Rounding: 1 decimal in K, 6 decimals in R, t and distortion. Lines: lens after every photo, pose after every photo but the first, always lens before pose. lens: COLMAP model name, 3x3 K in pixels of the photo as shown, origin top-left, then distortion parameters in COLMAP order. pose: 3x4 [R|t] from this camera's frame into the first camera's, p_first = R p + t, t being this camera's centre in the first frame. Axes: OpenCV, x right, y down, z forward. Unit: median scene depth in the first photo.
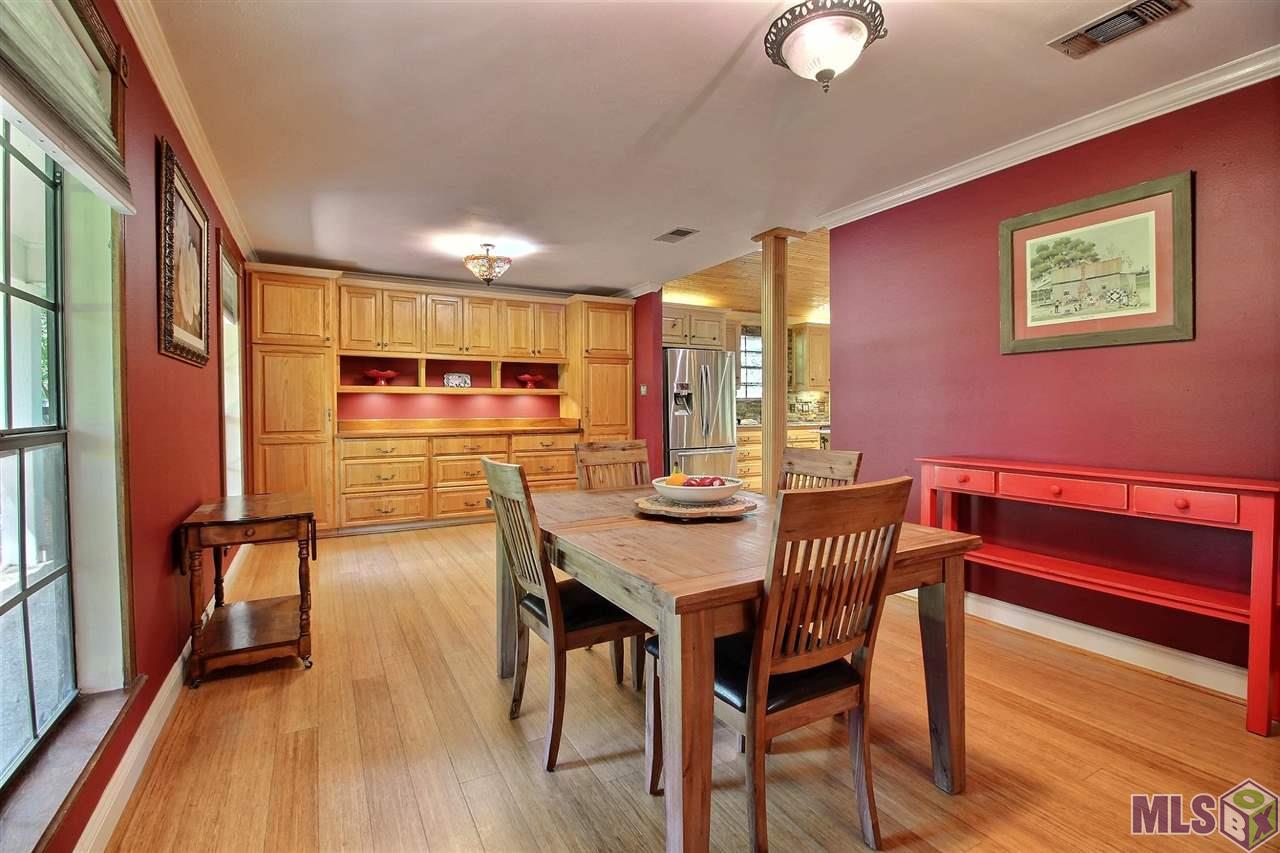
lens RADIAL K [[586.5, 0, 643.9], [0, 586.5, 419.8], [0, 0, 1]] dist [-0.003885, -0.010896]
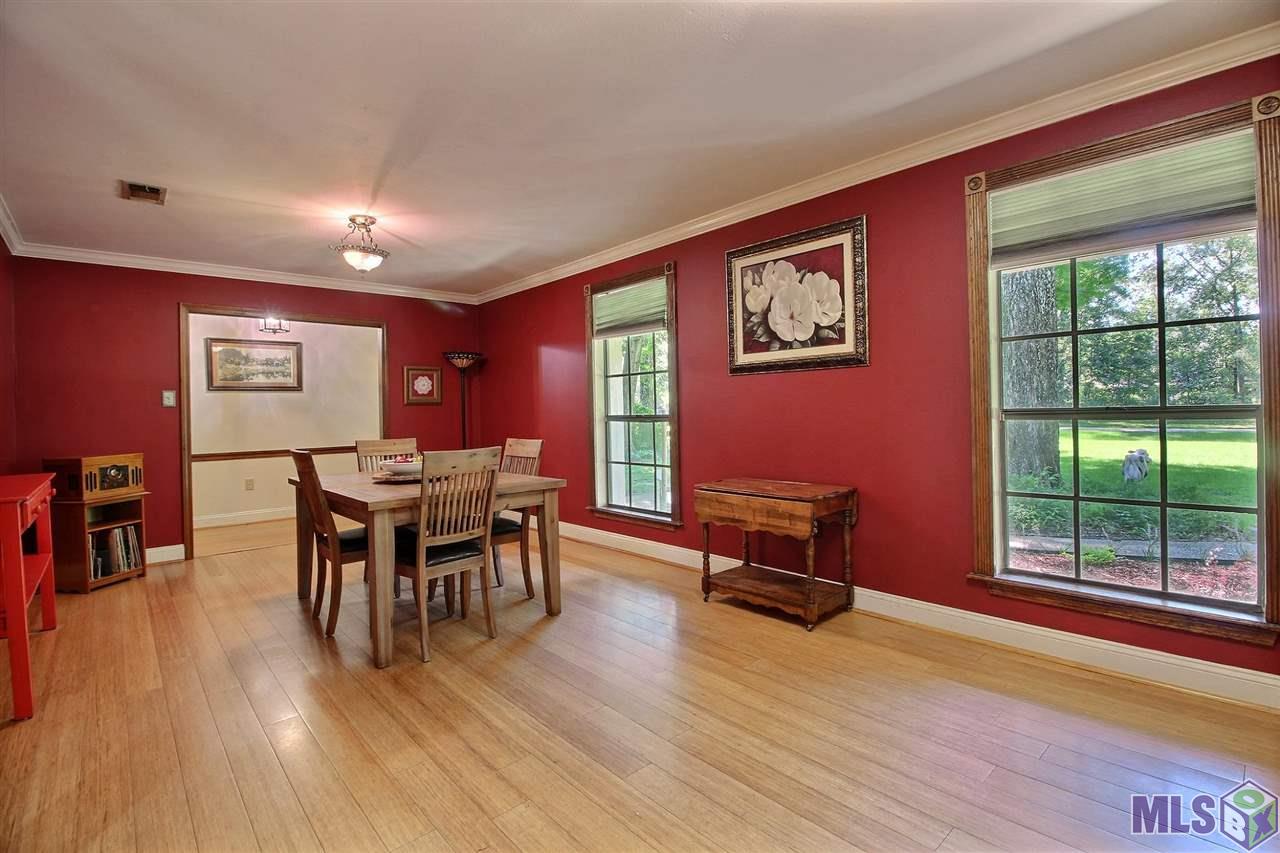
lens RADIAL K [[586.5, 0, 642.1], [0, 586.5, 417.8], [0, 0, 1]] dist [-0.003885, -0.010896]
pose [[-0.971430, 0.029571, -0.235475, -0.058495], [0.021165, 0.999048, 0.038143, -0.022670], [0.236379, 0.032070, -0.971132, 1.002535]]
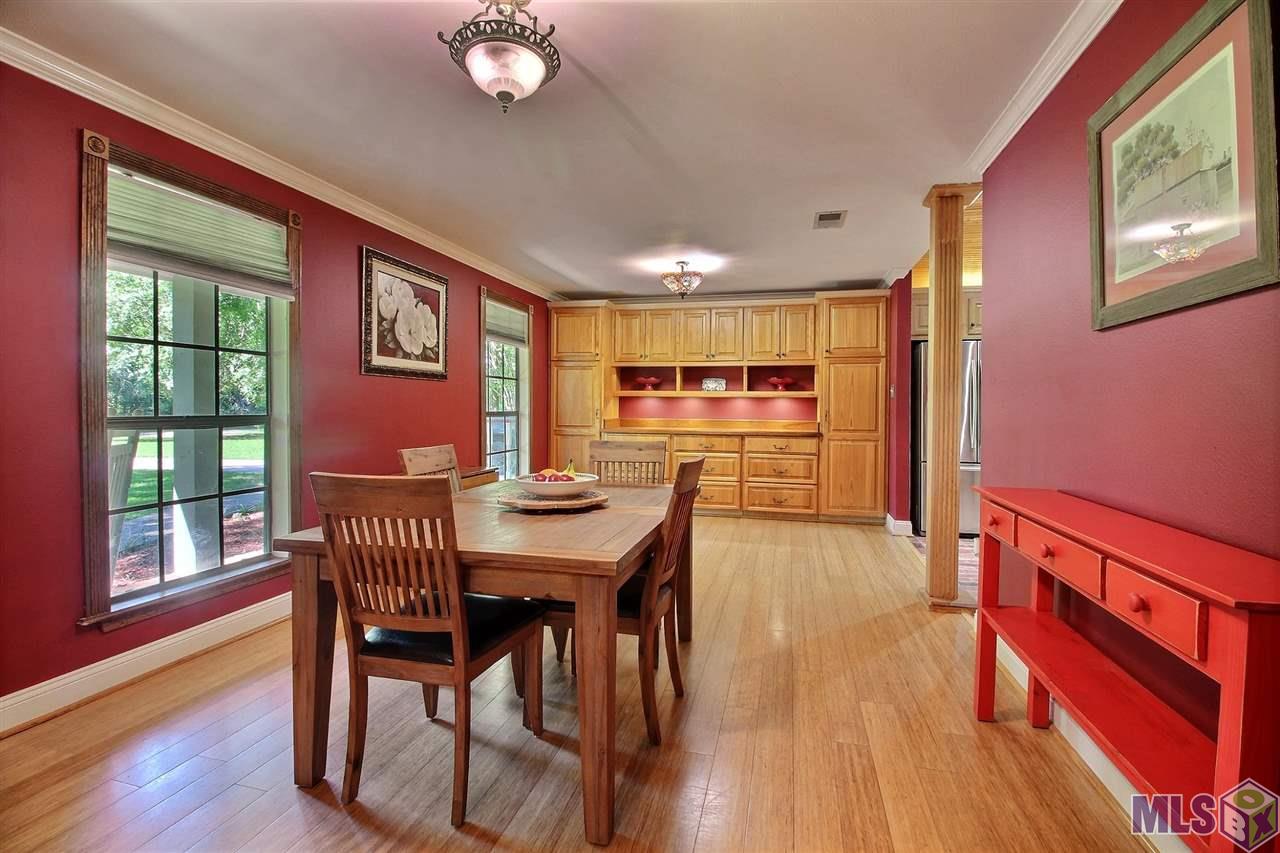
lens RADIAL K [[586.5, 0, 645.3], [0, 586.5, 418.2], [0, 0, 1]] dist [-0.003885, -0.010896]
pose [[0.737399, 0.020316, -0.675152, 0.349028], [-0.024945, 0.999685, 0.002837, -0.004513], [0.674997, 0.014749, 0.737673, 0.112549]]
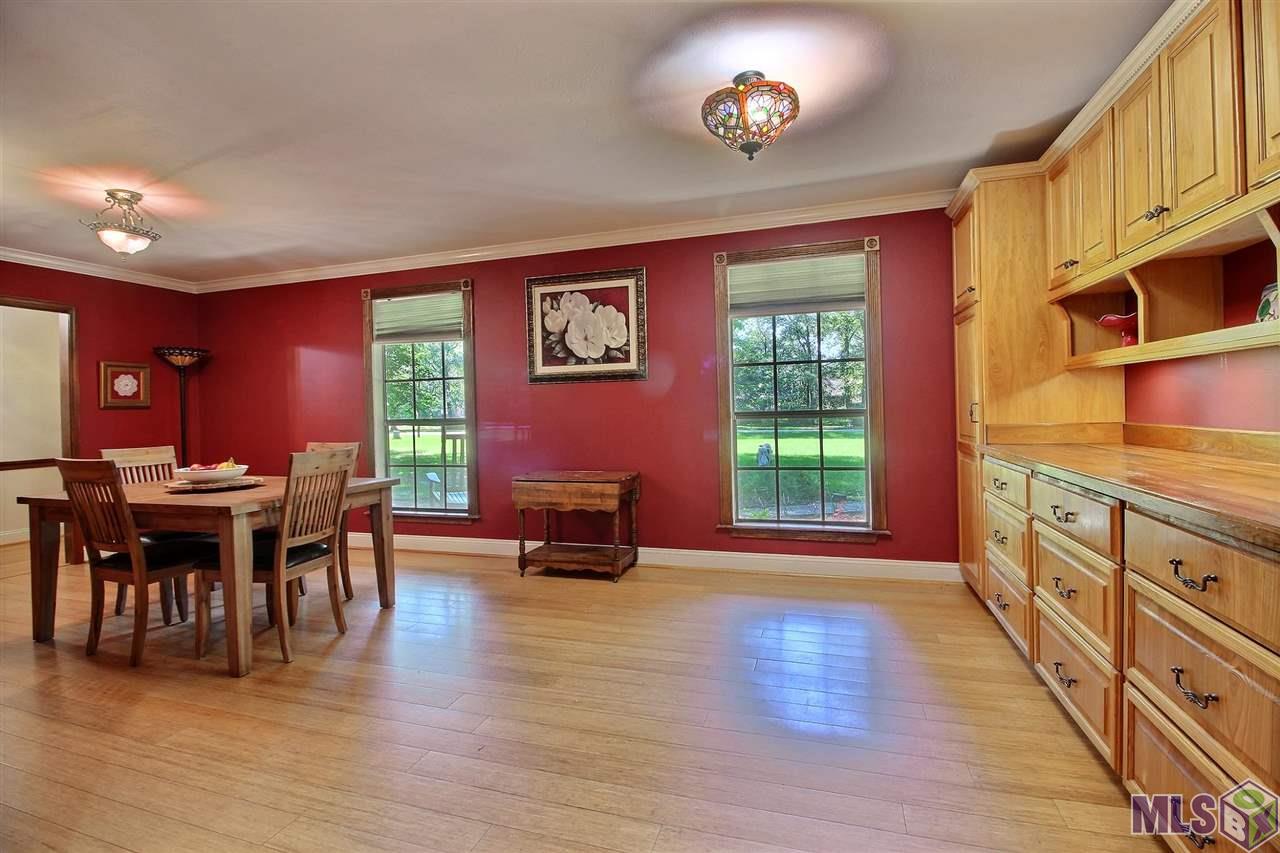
lens RADIAL K [[586.5, 0, 642.5], [0, 586.5, 418.4], [0, 0, 1]] dist [-0.003885, -0.010896]
pose [[-0.721544, 0.030644, -0.691690, 0.118517], [0.009097, 0.999353, 0.034784, -0.023417], [0.692309, 0.018806, -0.721356, 1.044815]]
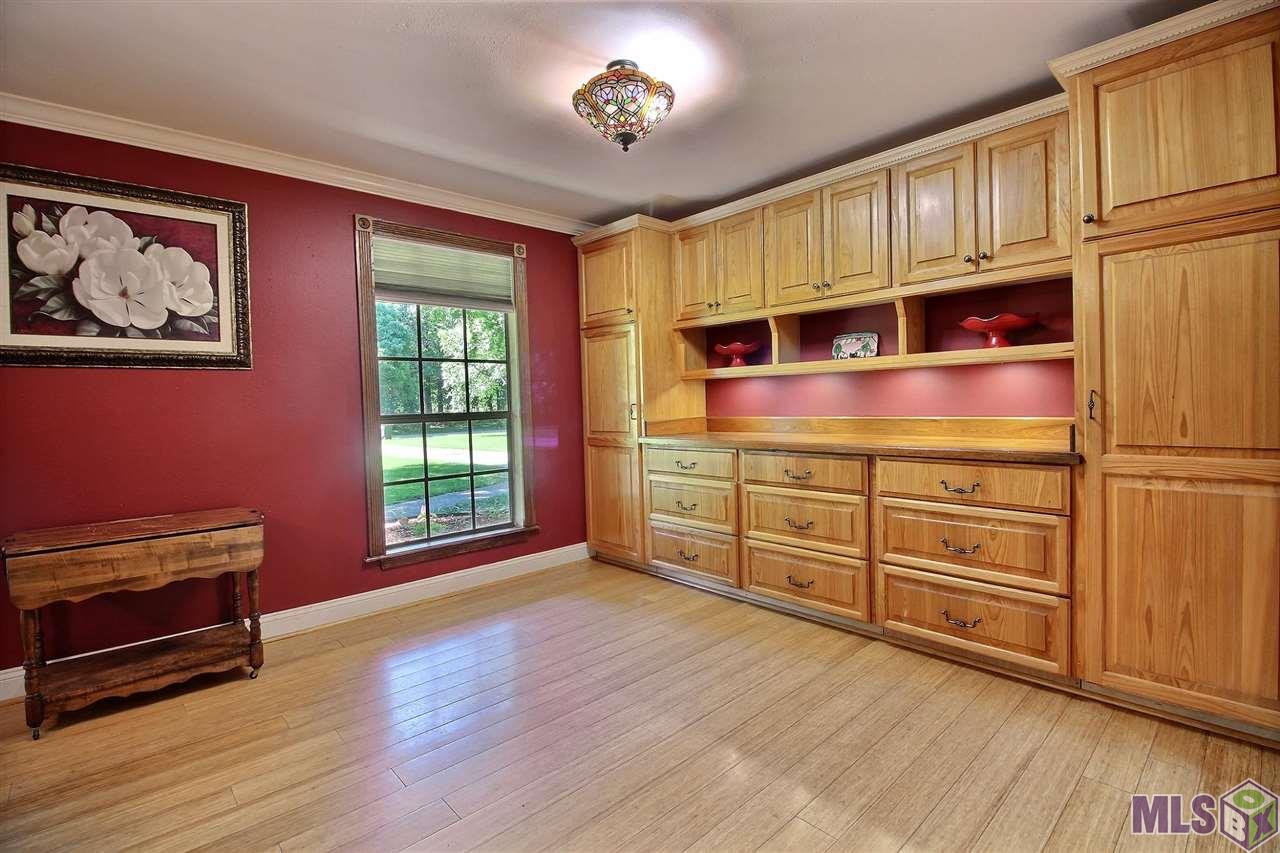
lens RADIAL K [[586.5, 0, 644.0], [0, 586.5, 416.9], [0, 0, 1]] dist [-0.003885, -0.010896]
pose [[0.245847, 0.018622, -0.969130, 0.170028], [0.003787, 0.999789, 0.020172, -0.014701], [0.969301, -0.008629, 0.245725, 0.720876]]
